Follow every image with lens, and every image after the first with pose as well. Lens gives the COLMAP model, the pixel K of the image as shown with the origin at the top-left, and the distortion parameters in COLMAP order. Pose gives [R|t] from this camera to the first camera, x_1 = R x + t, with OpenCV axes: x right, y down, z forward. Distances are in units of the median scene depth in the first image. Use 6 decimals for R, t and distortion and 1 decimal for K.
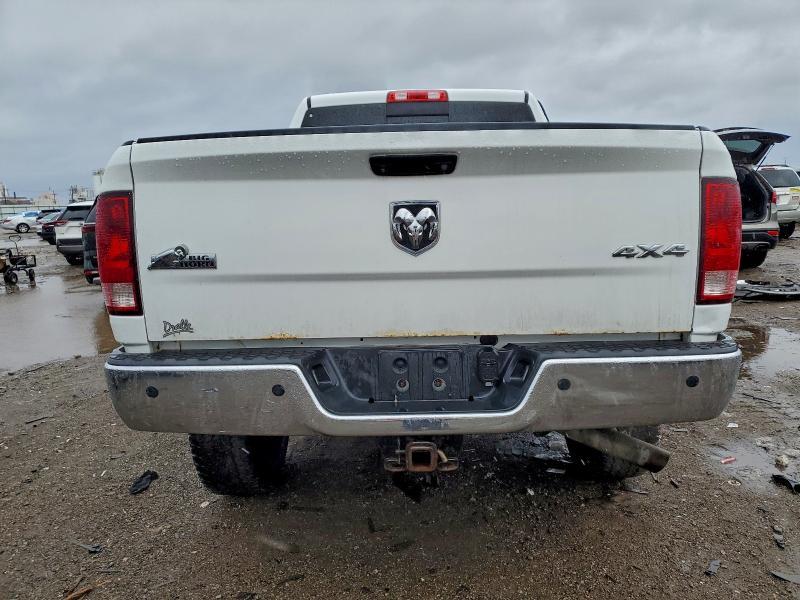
lens RADIAL K [[639.8, 0, 389.4], [0, 639.8, 300.8], [0, 0, 1]] dist [0.016944, 0.003145]
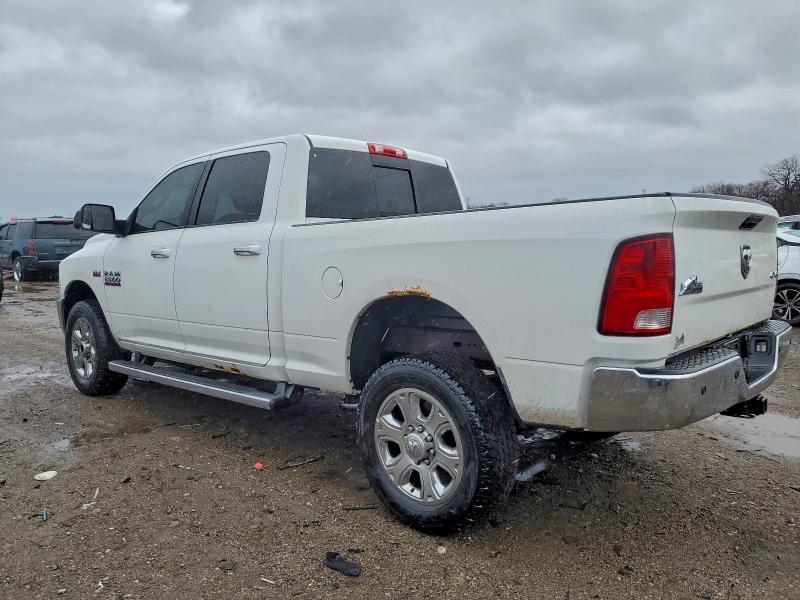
lens RADIAL K [[639.8, 0, 389.4], [0, 639.8, 300.8], [0, 0, 1]] dist [0.016944, 0.003145]
pose [[0.661762, -0.033851, 0.748950, -0.809572], [0.086028, 0.995810, -0.031005, -0.023300], [-0.744762, 0.084949, 0.661901, 0.281199]]
